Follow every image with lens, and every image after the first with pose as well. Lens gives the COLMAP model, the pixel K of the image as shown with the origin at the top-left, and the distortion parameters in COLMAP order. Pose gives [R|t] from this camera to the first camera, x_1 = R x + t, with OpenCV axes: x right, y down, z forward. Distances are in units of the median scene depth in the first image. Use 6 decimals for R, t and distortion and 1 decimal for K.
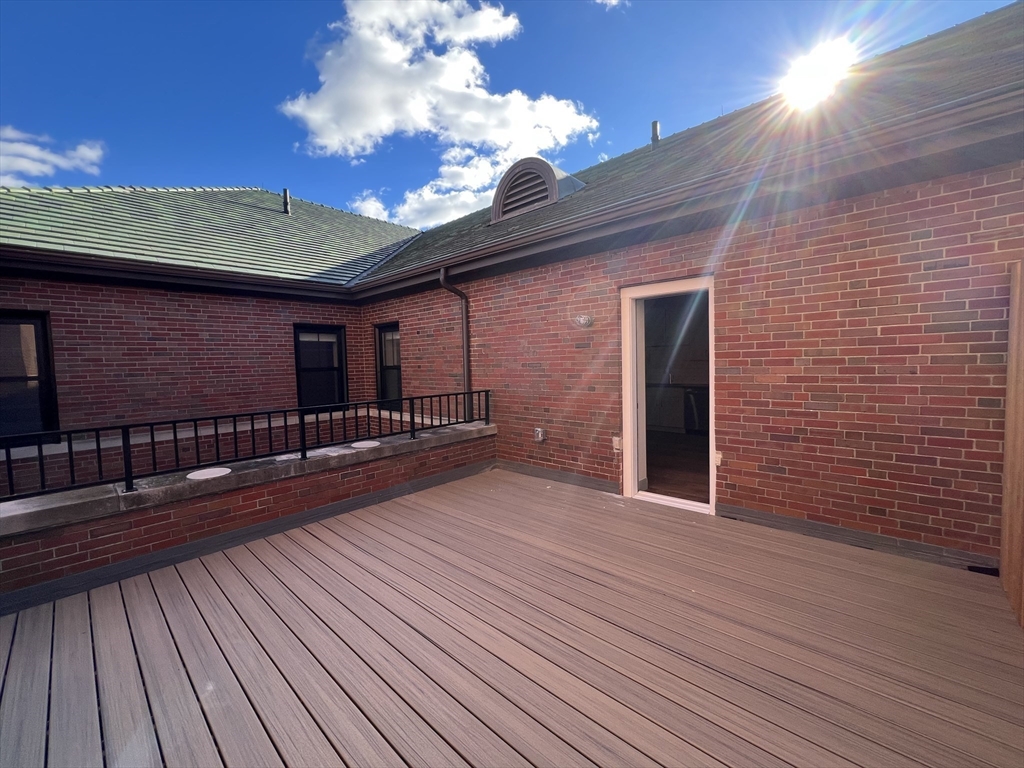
lens RADIAL K [[409.1, 0, 510.2], [0, 409.1, 386.3], [0, 0, 1]] dist [-0.003305, -0.000250]
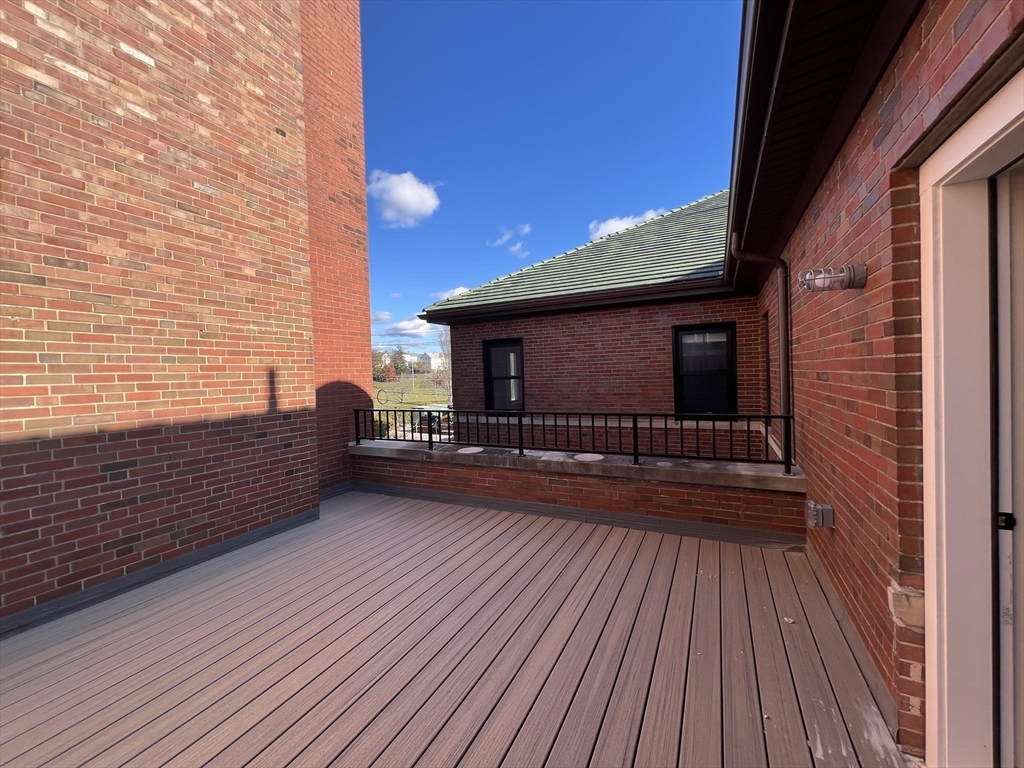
lens RADIAL K [[409.1, 0, 509.7], [0, 409.1, 379.1], [0, 0, 1]] dist [-0.003305, -0.000250]
pose [[0.267528, 0.026426, -0.963188, 0.394100], [-0.035556, 0.999214, 0.017539, -0.037018], [0.962894, 0.029555, 0.268257, 0.443908]]
